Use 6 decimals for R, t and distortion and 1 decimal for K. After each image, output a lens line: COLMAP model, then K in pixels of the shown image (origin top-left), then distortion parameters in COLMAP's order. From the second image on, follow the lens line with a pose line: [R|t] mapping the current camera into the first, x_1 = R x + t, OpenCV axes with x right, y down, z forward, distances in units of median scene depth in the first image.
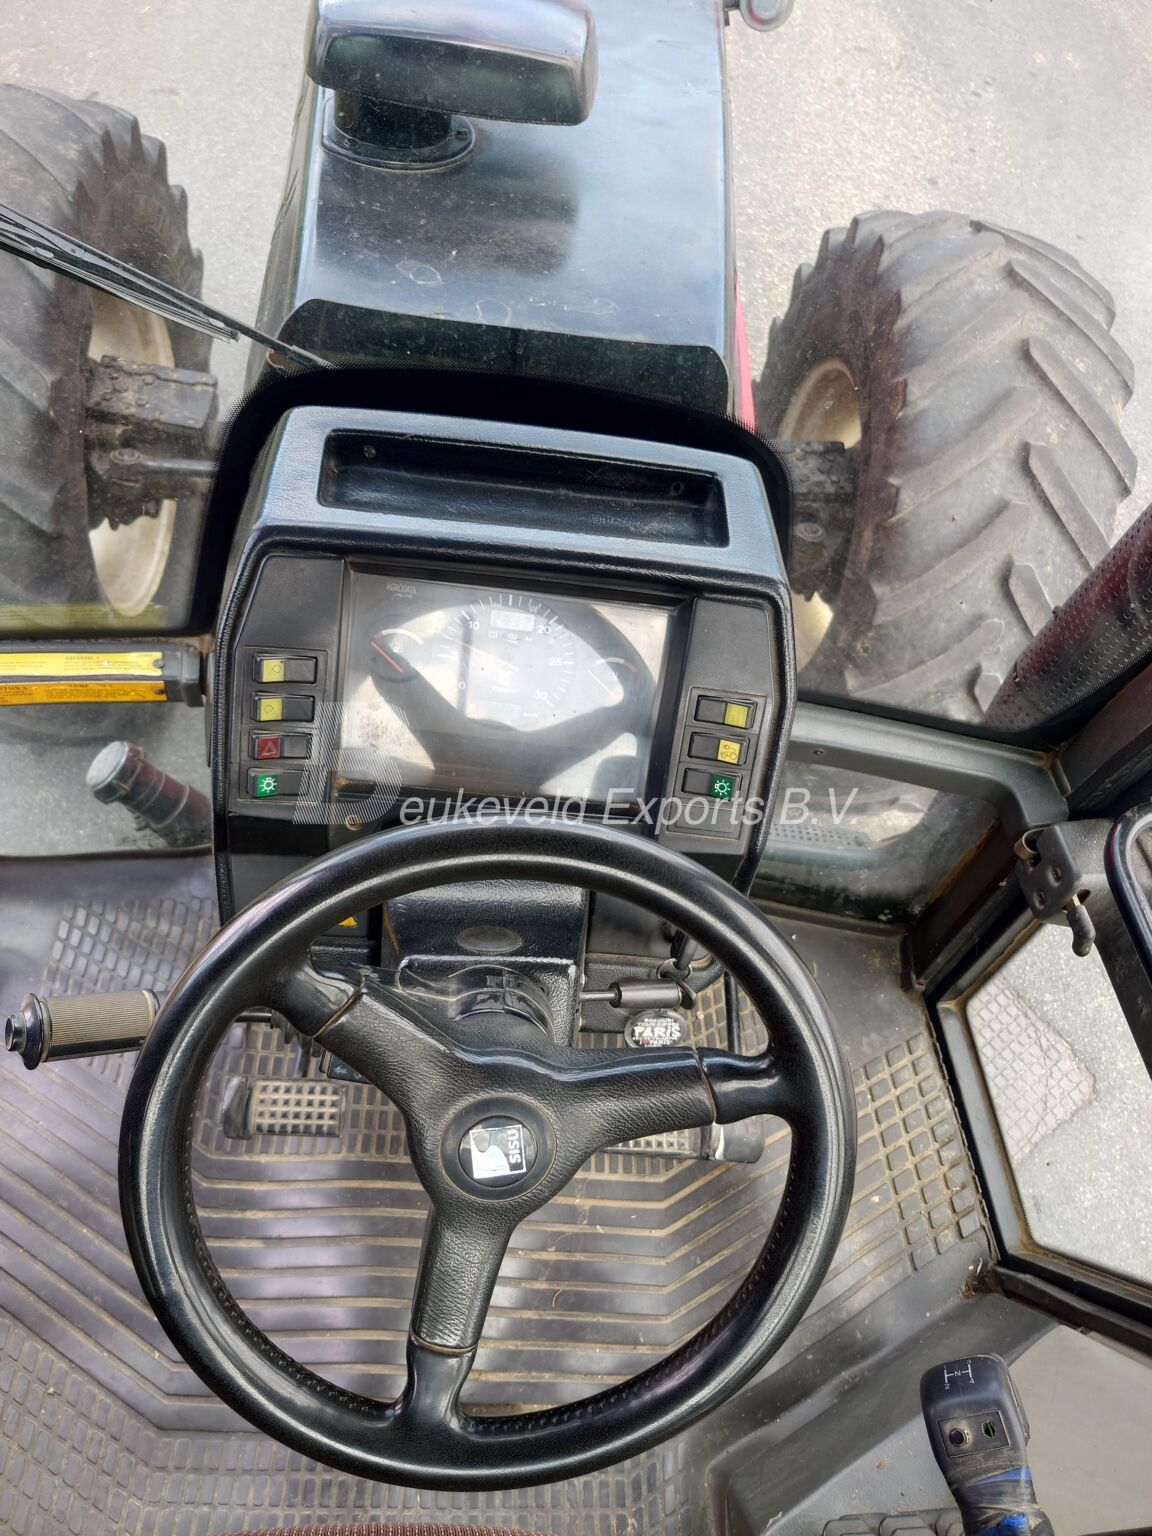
lens RADIAL K [[1118.4, 0, 563.6], [0, 1118.4, 759.6], [0, 0, 1]] dist [-0.009121, 0.024674]
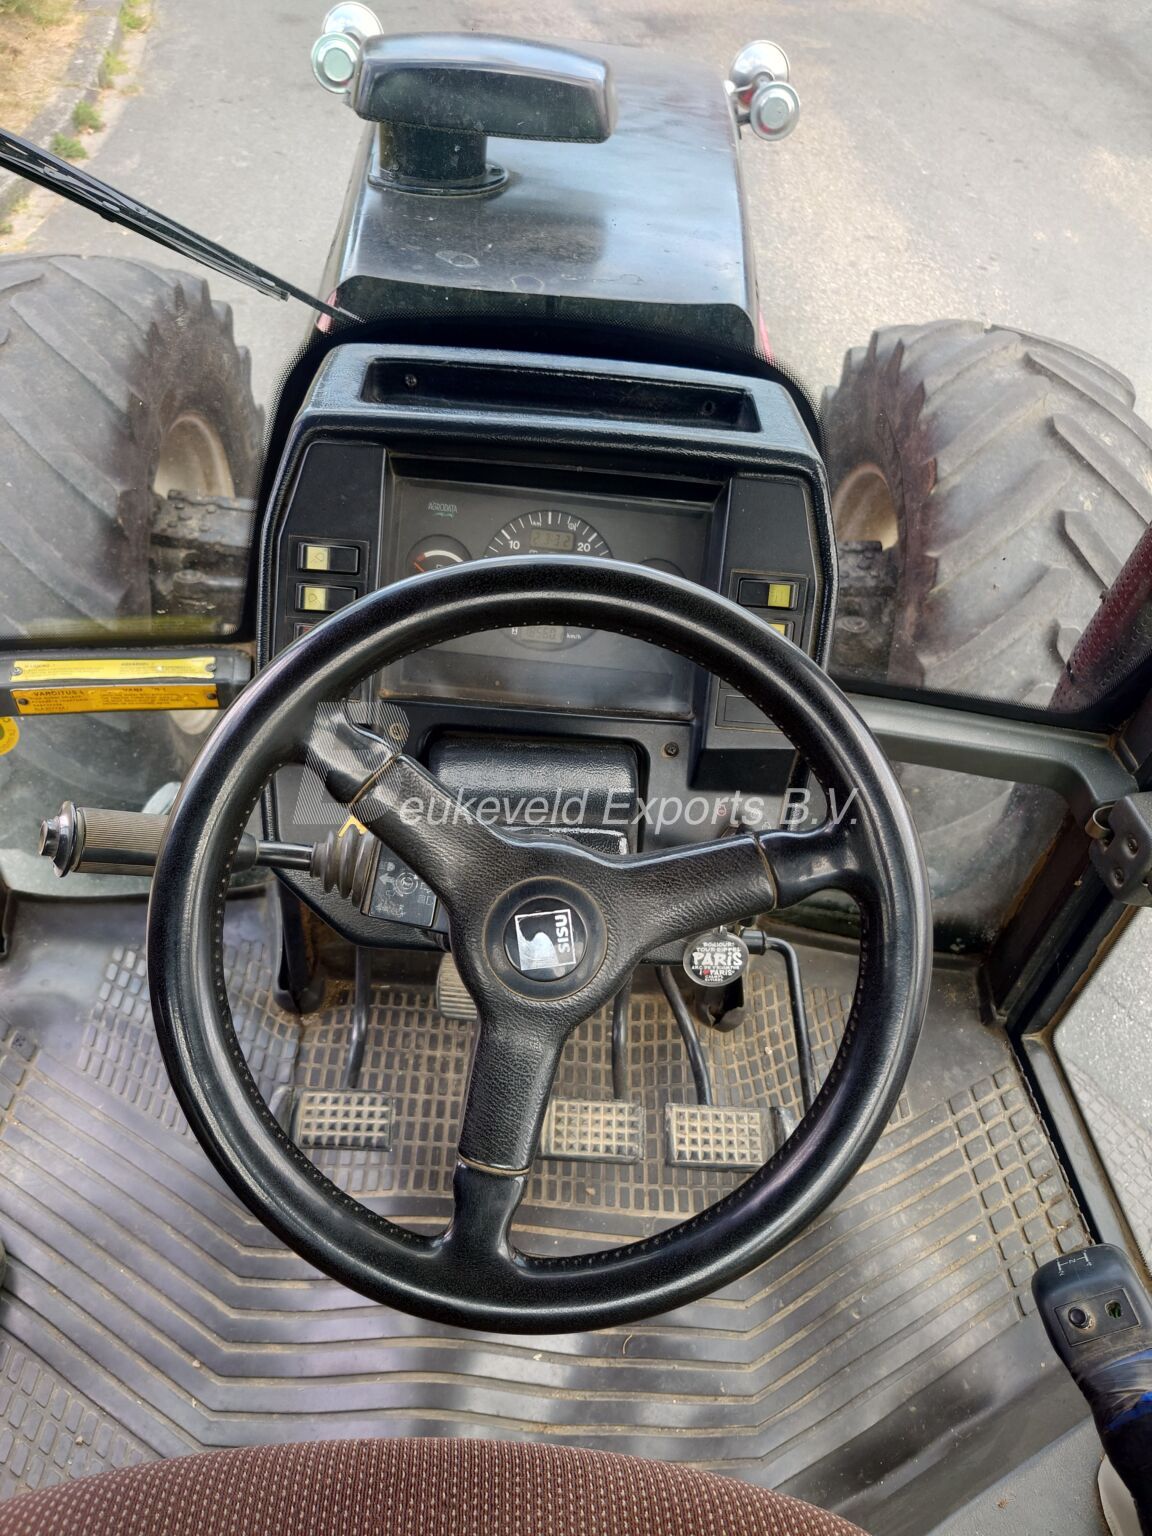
lens RADIAL K [[1118.4, 0, 568.6], [0, 1118.4, 770.9], [0, 0, 1]] dist [-0.009121, 0.024674]
pose [[0.998389, -0.037877, -0.042257, 0.002250], [0.030627, 0.986533, -0.160672, 0.151279], [0.047774, 0.159119, 0.986103, 0.021128]]
